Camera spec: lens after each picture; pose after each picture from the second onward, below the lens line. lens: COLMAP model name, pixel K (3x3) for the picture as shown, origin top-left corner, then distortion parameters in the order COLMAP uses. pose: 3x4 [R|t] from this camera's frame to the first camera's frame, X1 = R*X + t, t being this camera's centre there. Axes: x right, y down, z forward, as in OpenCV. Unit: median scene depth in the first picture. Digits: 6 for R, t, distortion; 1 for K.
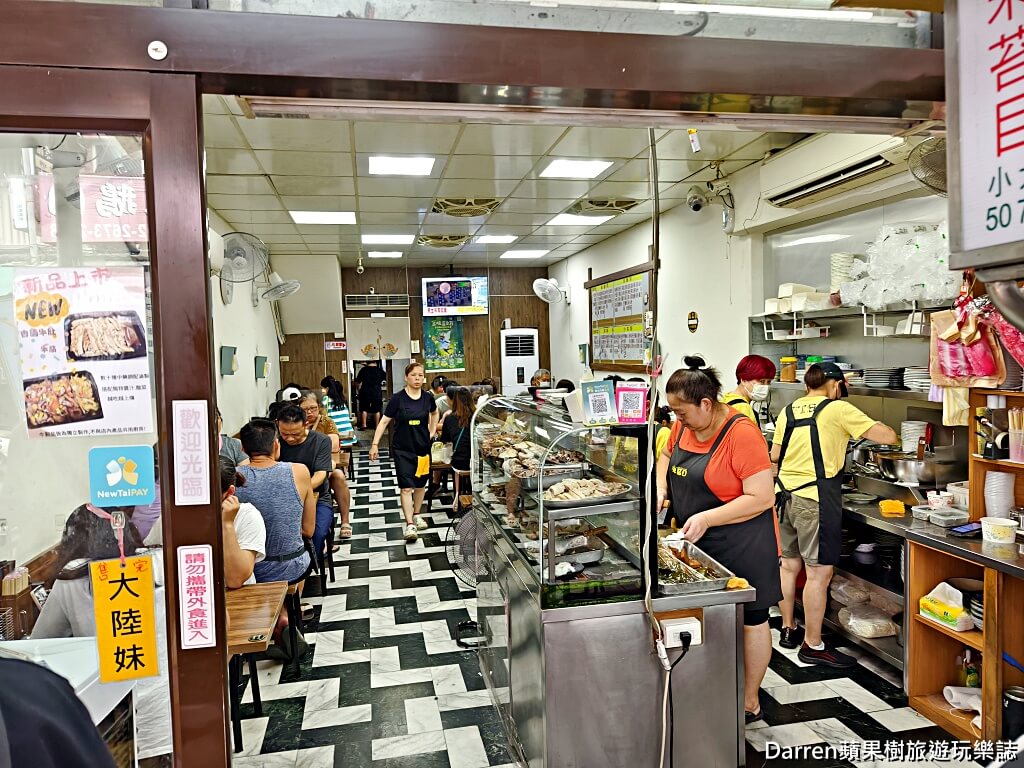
lens RADIAL K [[682.4, 0, 504.5], [0, 682.4, 388.0], [0, 0, 1]] dist [0.027239, -0.025574]
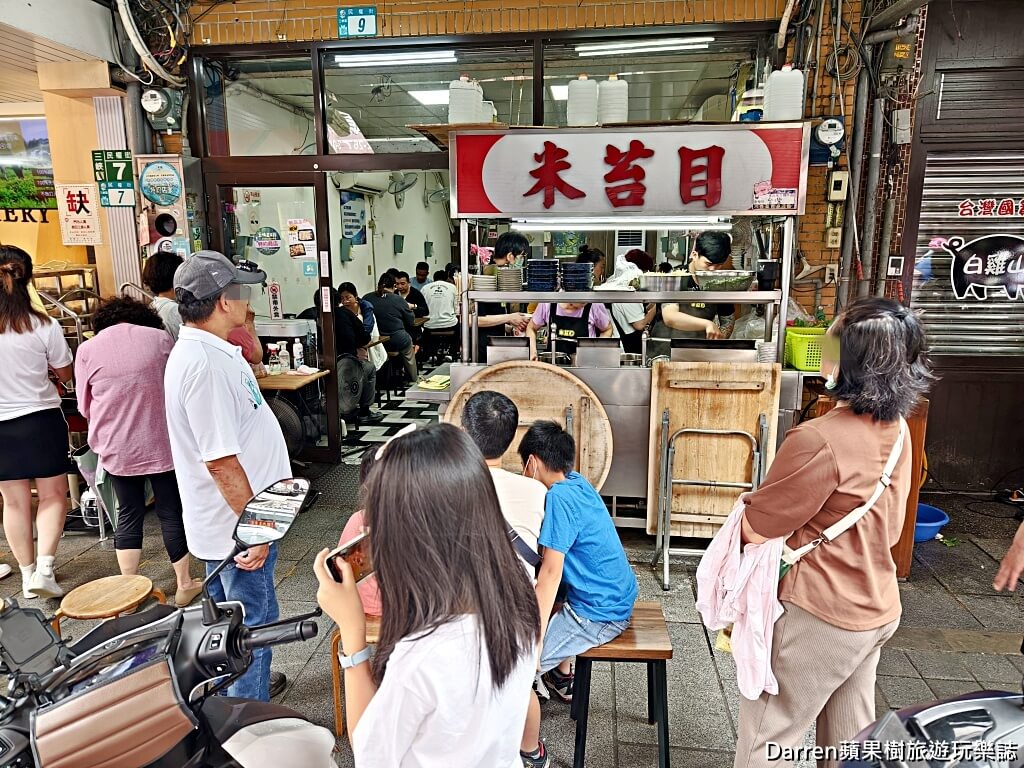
lens RADIAL K [[682.4, 0, 515.8], [0, 682.4, 375.4], [0, 0, 1]] dist [0.027239, -0.025574]
pose [[0.951245, 0.085077, -0.296470, 0.610267], [-0.042281, 0.988100, 0.147891, 0.030714], [0.305524, -0.128145, 0.943522, -0.834955]]
